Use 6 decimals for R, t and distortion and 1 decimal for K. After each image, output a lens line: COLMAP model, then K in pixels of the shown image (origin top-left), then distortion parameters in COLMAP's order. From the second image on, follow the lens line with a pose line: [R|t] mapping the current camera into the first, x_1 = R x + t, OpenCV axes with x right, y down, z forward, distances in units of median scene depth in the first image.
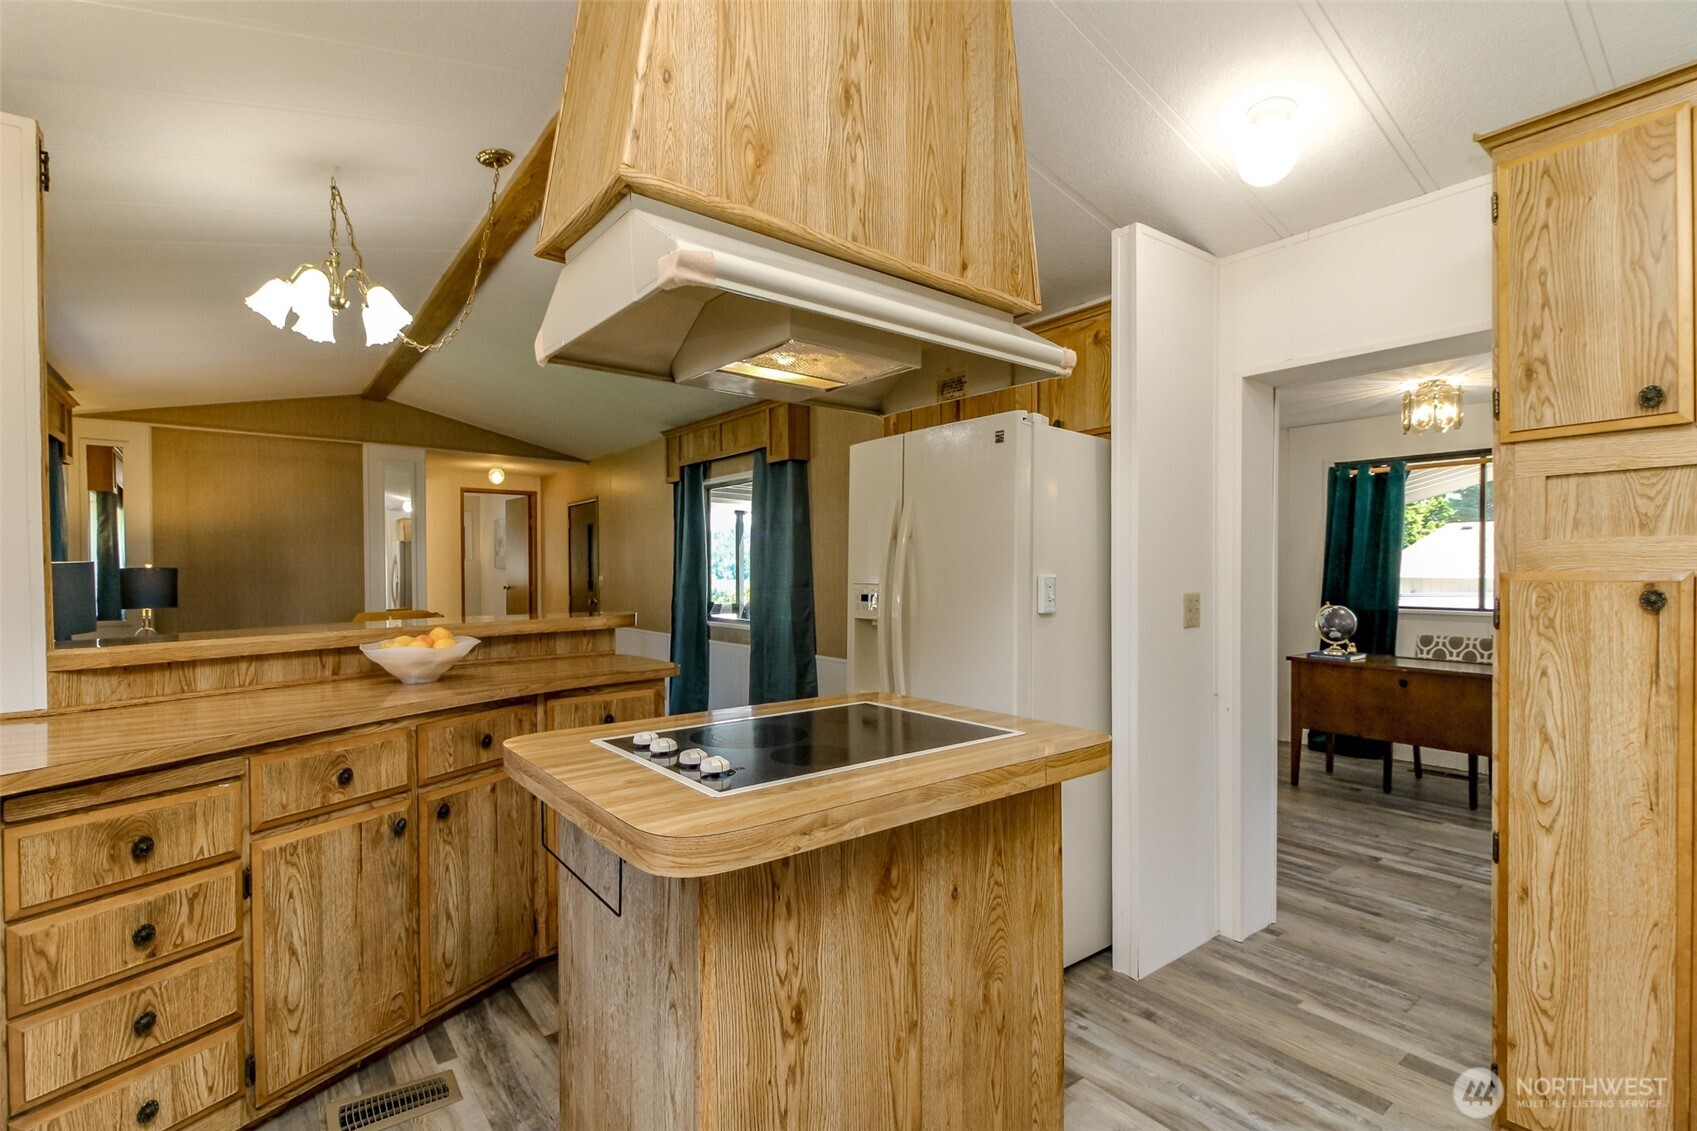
lens RADIAL K [[772.9, 0, 835.9], [0, 772.9, 579.0], [0, 0, 1]] dist [0.014478, -0.009291]
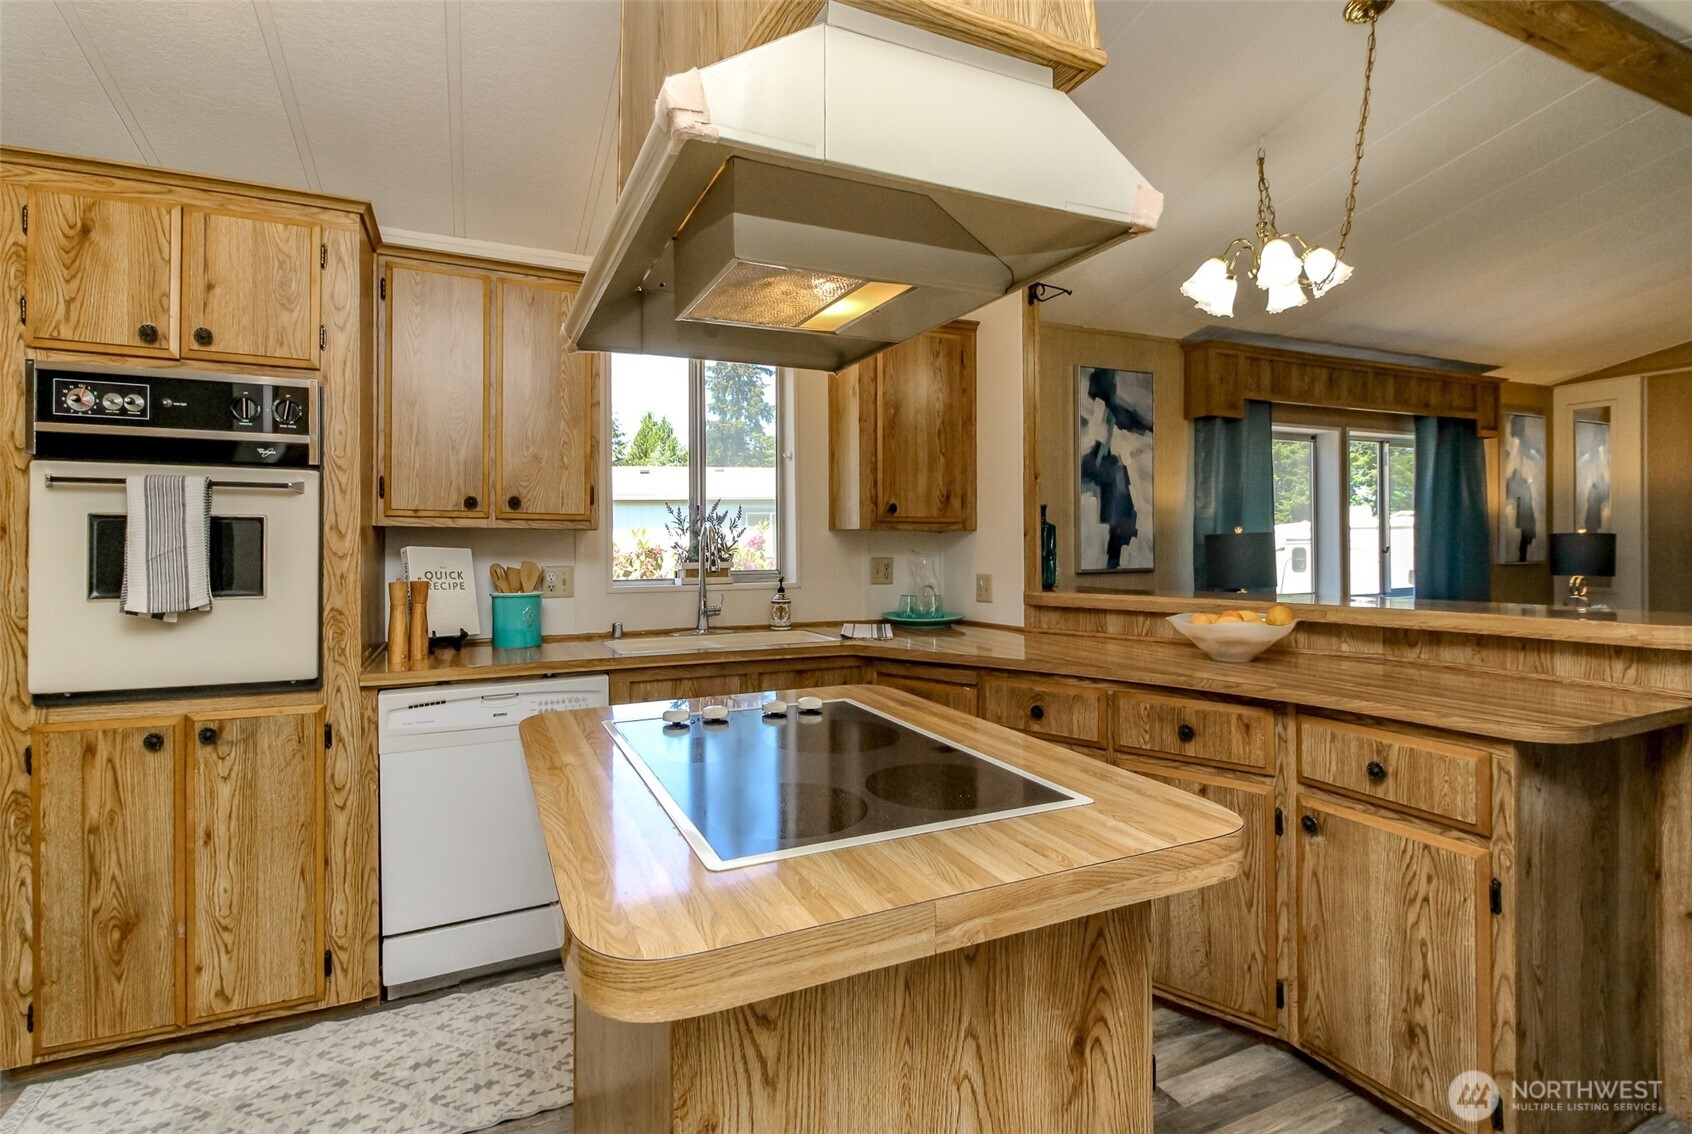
lens RADIAL K [[760.8, 0, 881.4], [0, 760.8, 545.4], [0, 0, 1]] dist [0.013507, -0.005718]
pose [[-0.241898, 0.009920, -0.970251, 0.653437], [-0.002021, 0.999940, 0.010728, -0.020832], [0.970300, 0.004556, -0.241864, 1.243968]]
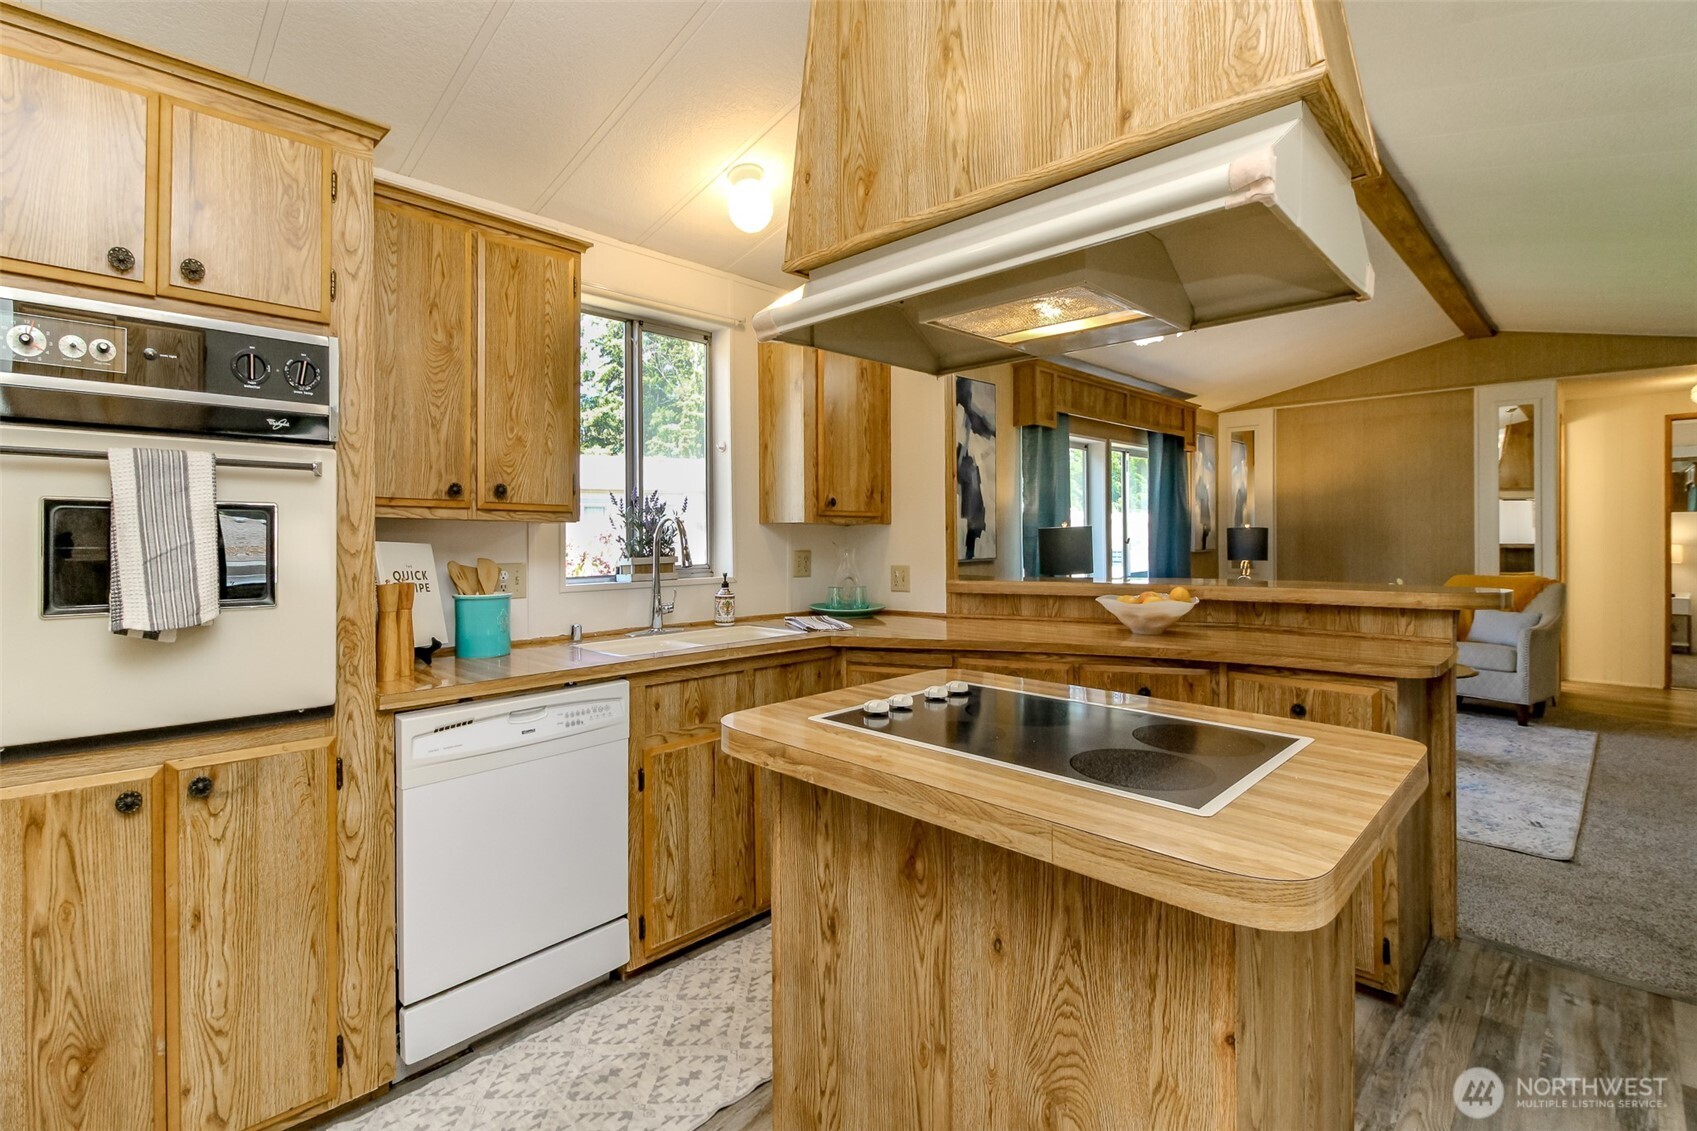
lens RADIAL K [[772.9, 0, 837.7], [0, 772.9, 535.9], [0, 0, 1]] dist [0.014478, -0.009291]
pose [[0.122512, 0.009597, -0.992421, 0.768013], [-0.005089, 0.999946, 0.009042, -0.024628], [0.992454, 0.003943, 0.122554, 0.600638]]
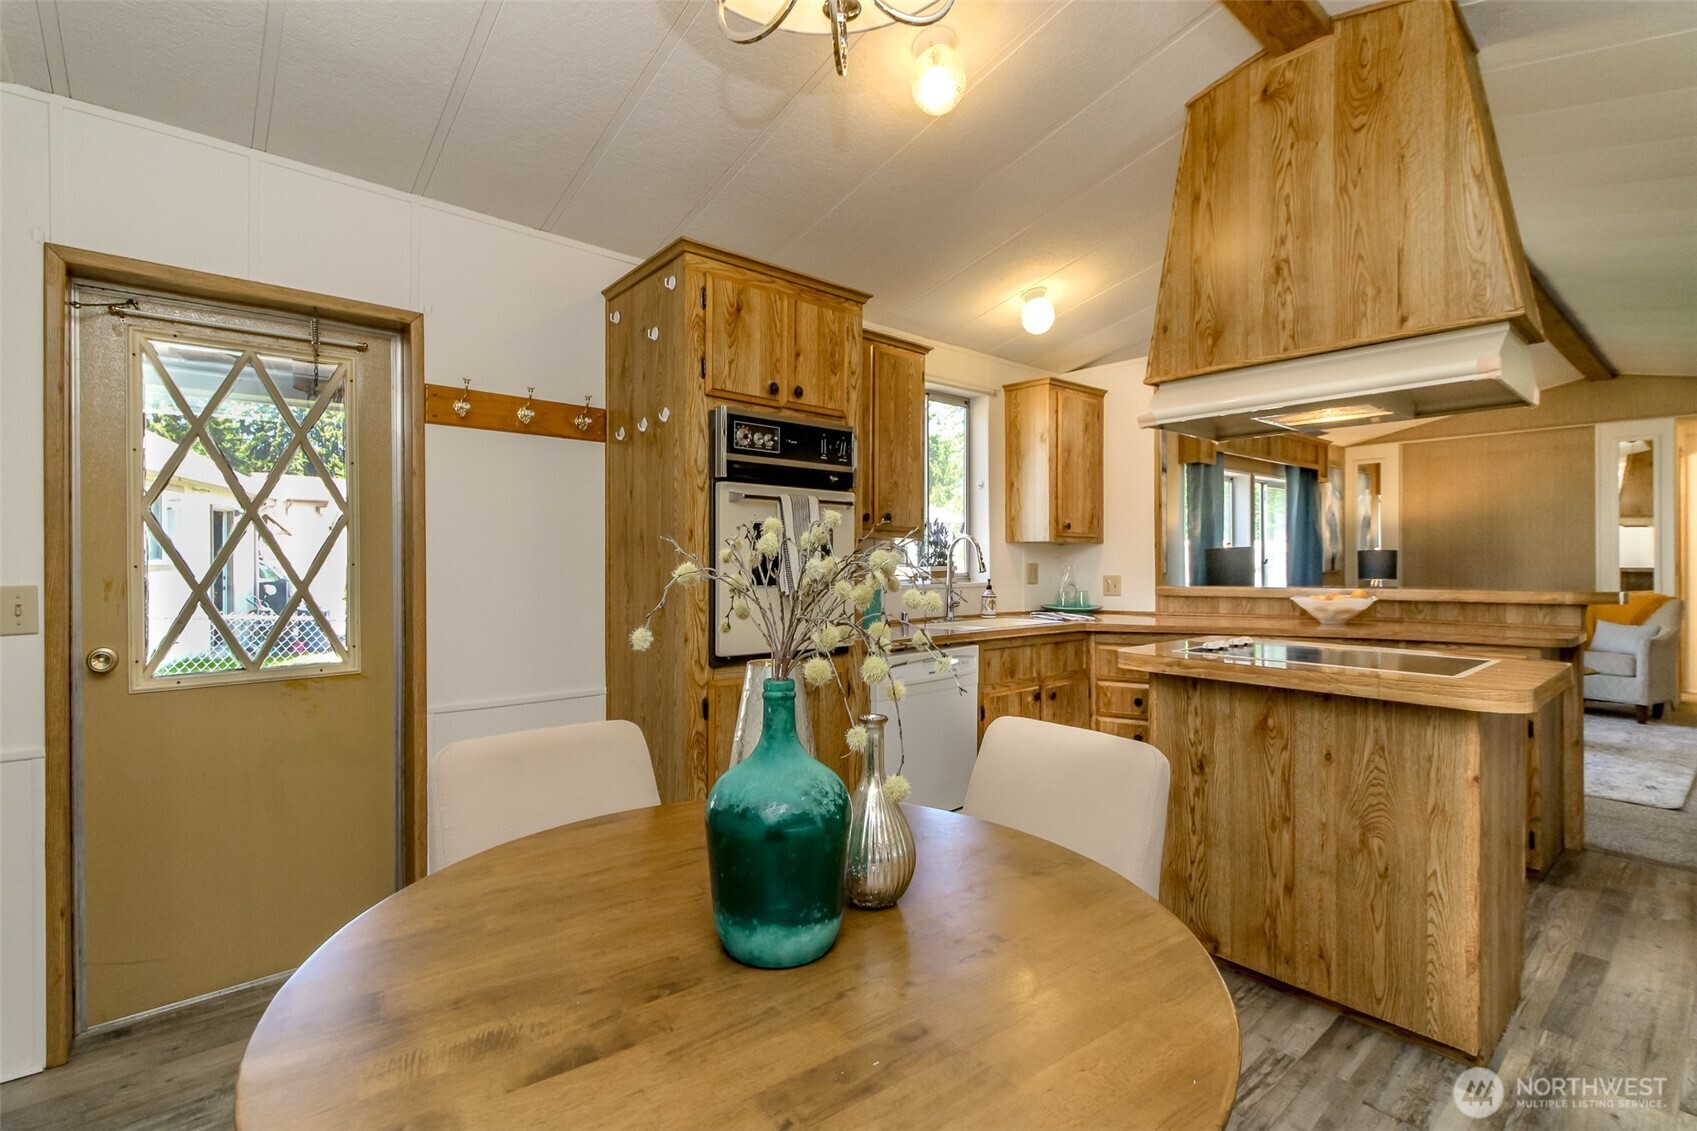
lens RADIAL K [[772.9, 0, 826.0], [0, 772.9, 560.6], [0, 0, 1]] dist [0.014478, -0.009291]
pose [[0.030612, 0.005347, -0.999517, 1.361629], [-0.007377, 0.999960, 0.005123, 0.013887], [0.999504, 0.007216, 0.030650, -0.036656]]
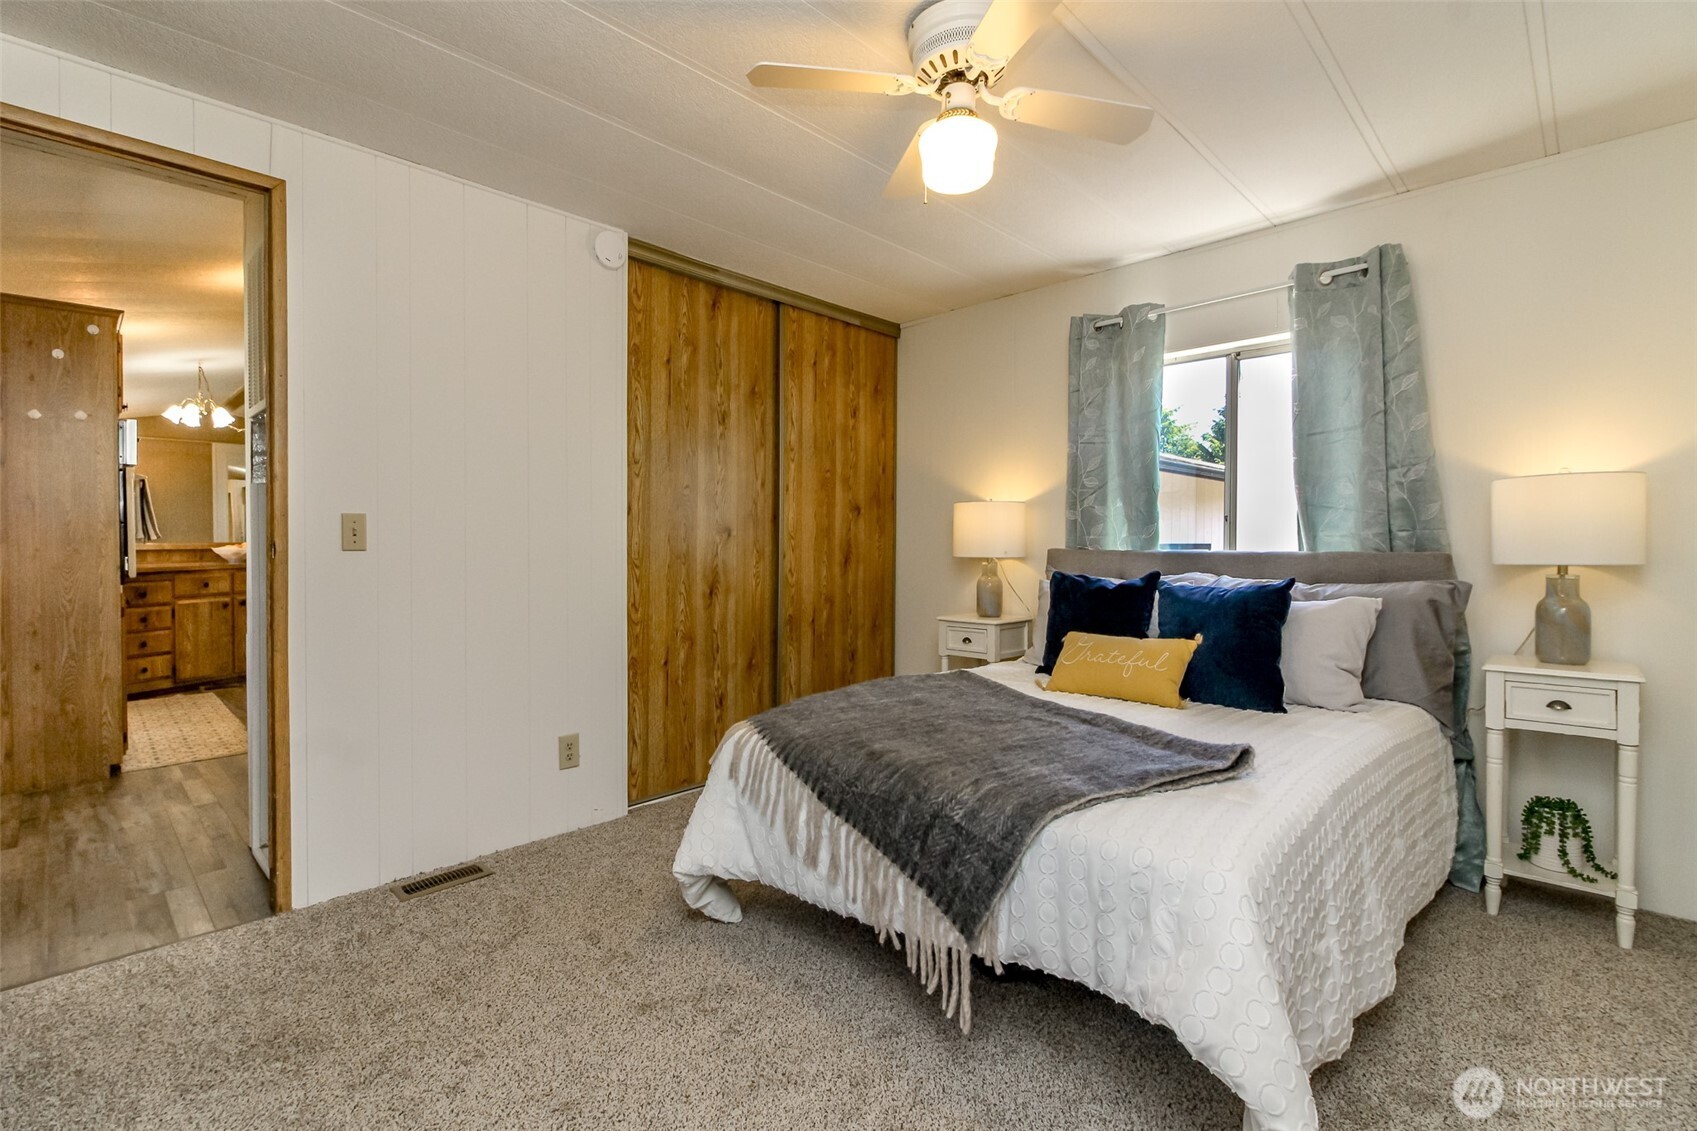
lens RADIAL K [[772.9, 0, 855.7], [0, 772.9, 552.3], [0, 0, 1]] dist [0.014478, -0.009291]
pose [[0.989581, 0.005291, 0.143883, 1.672135], [-0.006305, 0.999958, 0.006591, 0.100127], [-0.143842, -0.007429, 0.989573, -2.747235]]
